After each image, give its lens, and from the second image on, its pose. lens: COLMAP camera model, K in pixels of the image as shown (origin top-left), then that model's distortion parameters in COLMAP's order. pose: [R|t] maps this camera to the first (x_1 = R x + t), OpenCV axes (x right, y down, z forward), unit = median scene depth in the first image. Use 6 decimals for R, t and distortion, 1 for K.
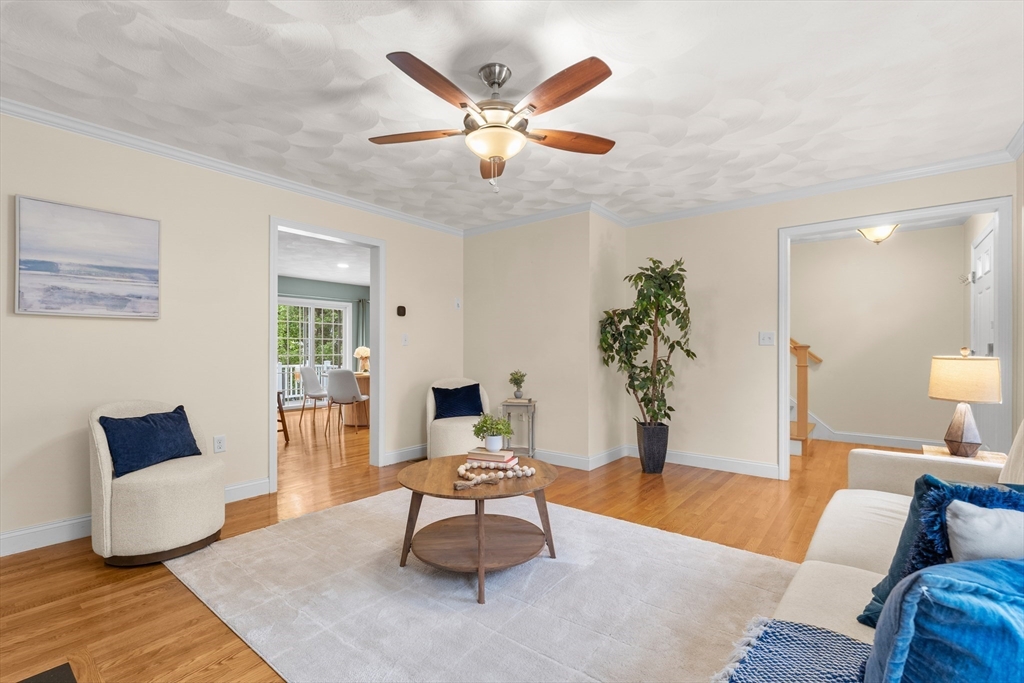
lens RADIAL K [[456.8, 0, 518.0], [0, 456.8, 350.1], [0, 0, 1]] dist [-0.002352, -0.000296]
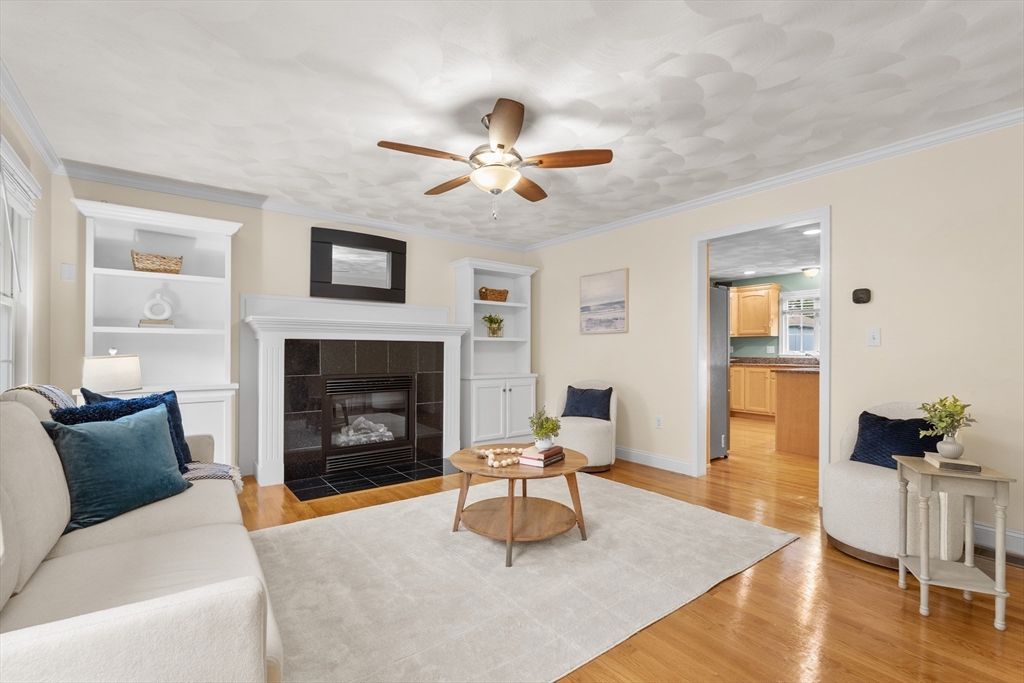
lens RADIAL K [[456.8, 0, 516.9], [0, 456.8, 349.3], [0, 0, 1]] dist [-0.002352, -0.000296]
pose [[-0.241420, -0.003606, -0.970414, 0.552344], [-0.005578, 0.999982, -0.002328, -0.001376], [0.970405, 0.004851, -0.241436, 0.683955]]
